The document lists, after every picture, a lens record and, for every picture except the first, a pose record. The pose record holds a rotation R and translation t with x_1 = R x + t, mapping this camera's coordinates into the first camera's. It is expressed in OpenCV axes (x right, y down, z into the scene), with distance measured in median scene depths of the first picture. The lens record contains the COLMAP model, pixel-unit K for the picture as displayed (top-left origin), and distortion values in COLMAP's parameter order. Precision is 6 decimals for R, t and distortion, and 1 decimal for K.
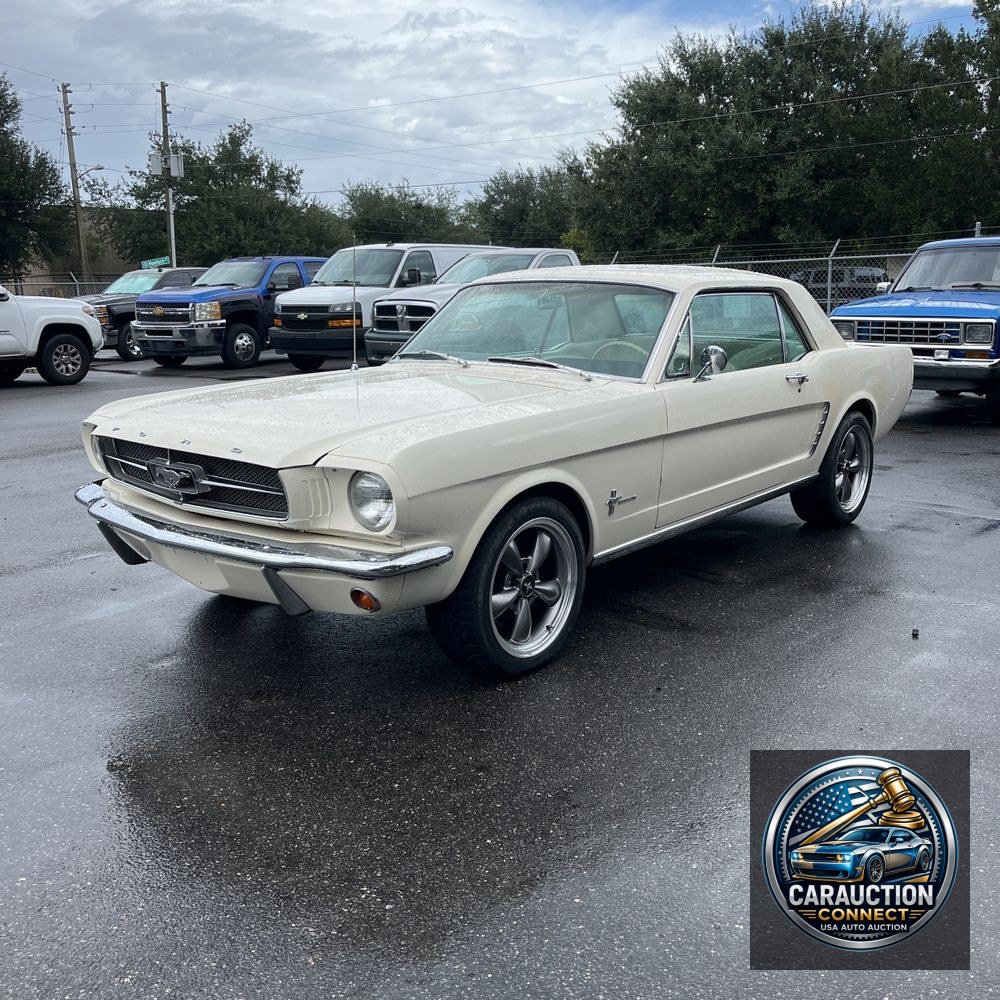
lens RADIAL K [[1027.1, 0, 498.3], [0, 1027.1, 501.3], [0, 0, 1]] dist [0.035458, -0.039534]
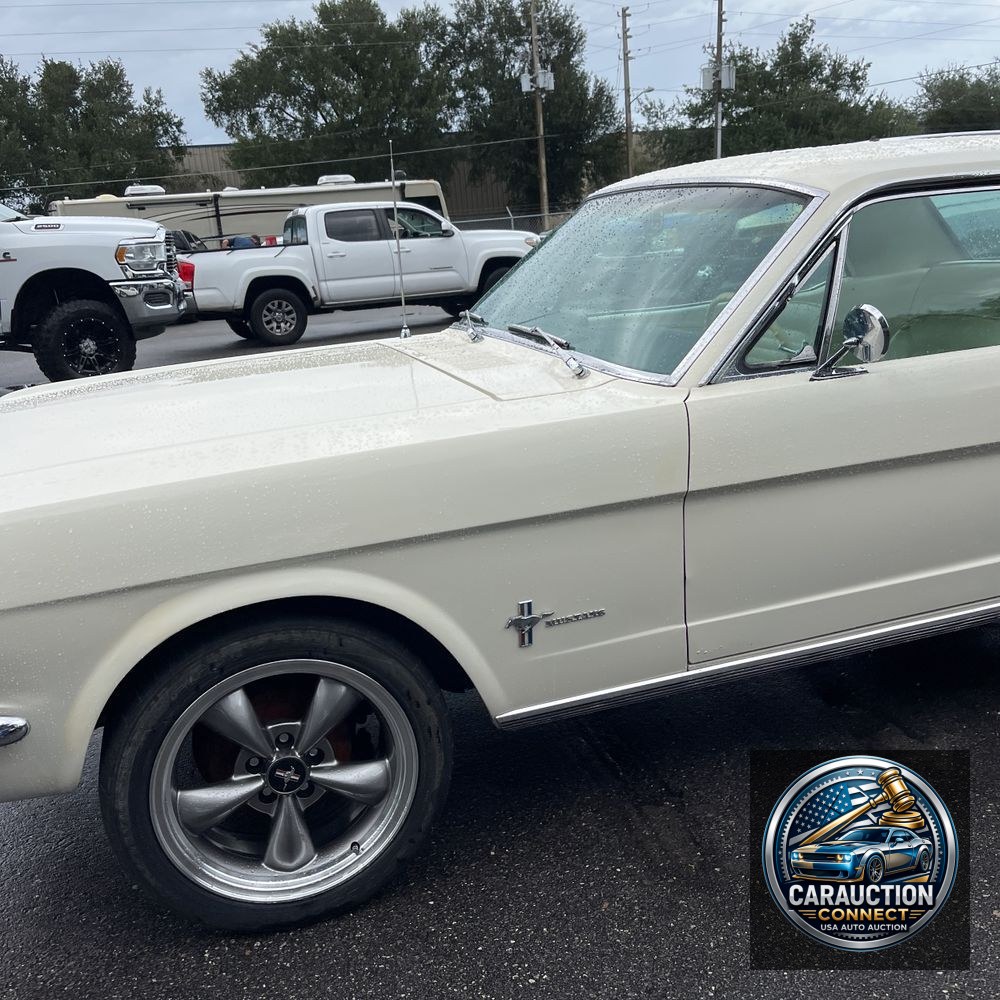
lens RADIAL K [[1027.1, 0, 498.3], [0, 1027.1, 501.3], [0, 0, 1]] dist [0.035458, -0.039534]
pose [[0.853195, 0.082792, -0.514980, 0.033933], [-0.042559, 0.995080, 0.089467, -0.010020], [0.519853, -0.054416, 0.852521, 0.051278]]
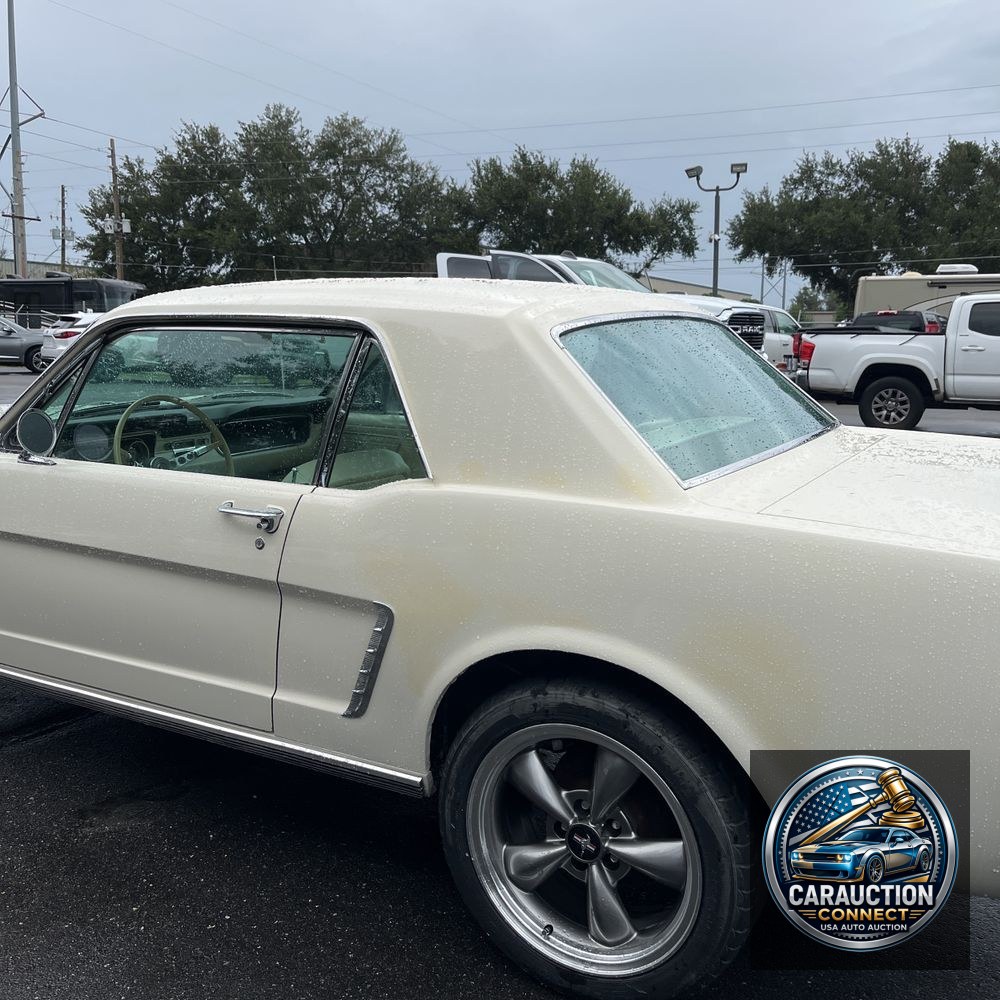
lens RADIAL K [[1027.1, 0, 498.3], [0, 1027.1, 501.3], [0, 0, 1]] dist [0.035458, -0.039534]
pose [[0.179134, 0.173675, -0.968374, 0.079149], [-0.209591, 0.968437, 0.134915, -0.022189], [0.961240, 0.178795, 0.209881, 0.107286]]
